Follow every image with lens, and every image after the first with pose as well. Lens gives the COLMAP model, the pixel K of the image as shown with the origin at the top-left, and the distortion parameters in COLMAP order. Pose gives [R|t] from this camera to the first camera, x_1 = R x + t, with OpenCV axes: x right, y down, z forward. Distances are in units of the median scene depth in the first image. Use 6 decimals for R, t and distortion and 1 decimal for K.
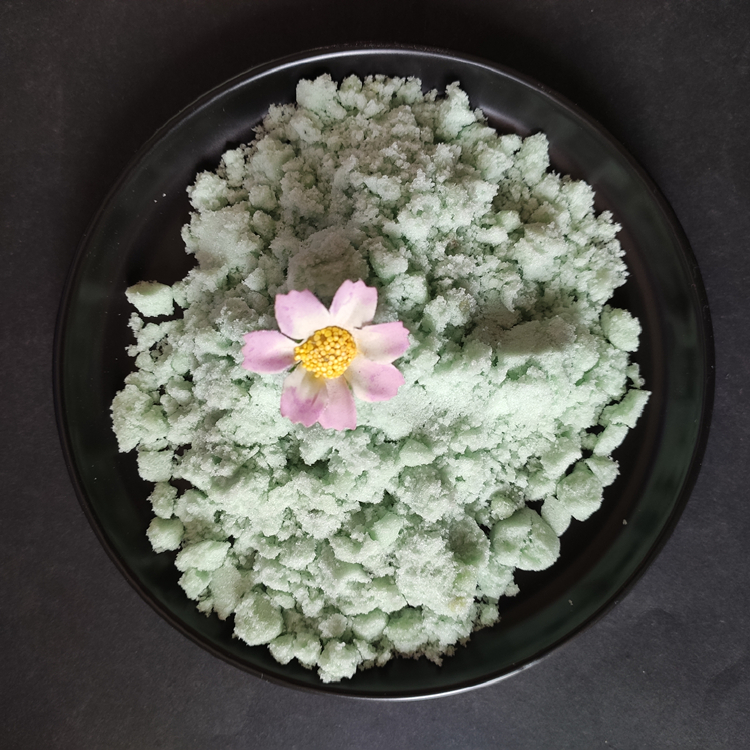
lens RADIAL K [[771.0, 0, 374.7], [0, 771.0, 376.2], [0, 0, 1]] dist [0.116761, -0.252930]
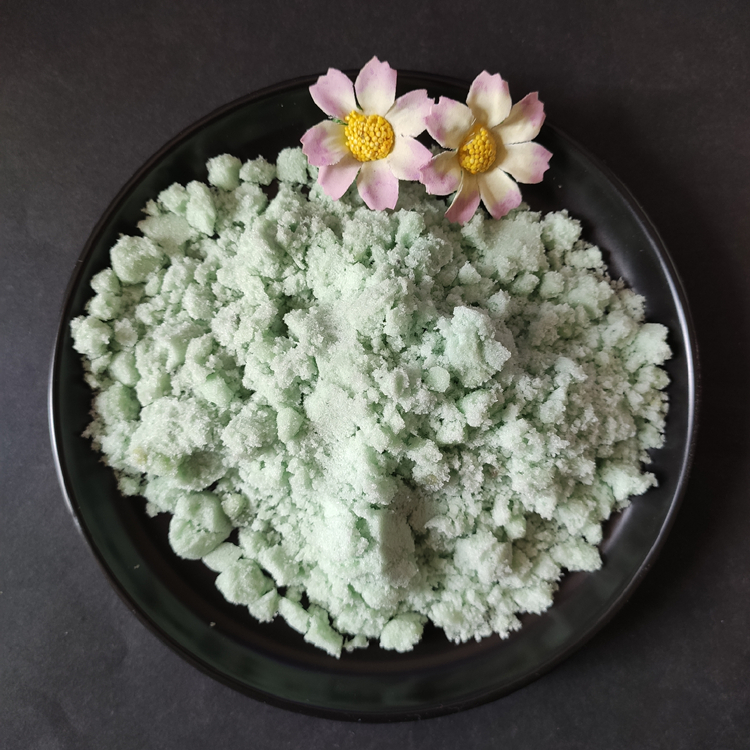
lens RADIAL K [[771.0, 0, 374.7], [0, 771.0, 376.2], [0, 0, 1]] dist [0.116761, -0.252930]
pose [[-0.053100, 0.998579, 0.004622, -0.018593], [-0.998372, -0.053184, 0.020612, -0.028170], [0.020828, -0.003520, 0.999777, -0.010931]]
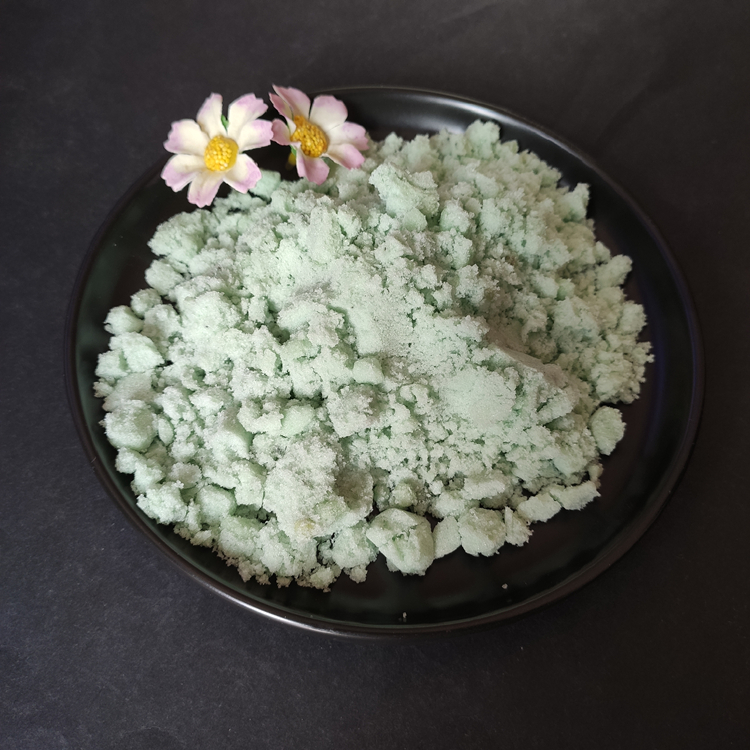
lens RADIAL K [[771.0, 0, 374.7], [0, 771.0, 376.2], [0, 0, 1]] dist [0.116761, -0.252930]
pose [[0.799637, 0.554500, -0.230457, 0.278108], [-0.598619, 0.705890, -0.378648, 0.453618], [-0.047283, 0.440738, 0.896390, 0.097648]]
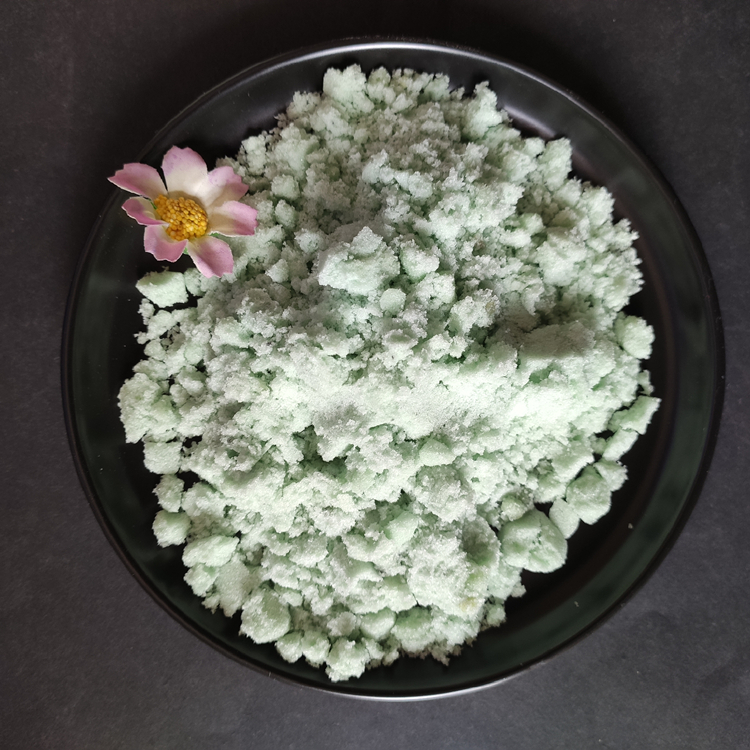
lens RADIAL K [[771.0, 0, 374.7], [0, 771.0, 376.2], [0, 0, 1]] dist [0.116761, -0.252930]
pose [[0.996339, 0.036772, 0.077179, -0.099570], [-0.037484, 0.999267, 0.007805, -0.003898], [-0.076835, -0.010670, 0.996987, 0.012869]]
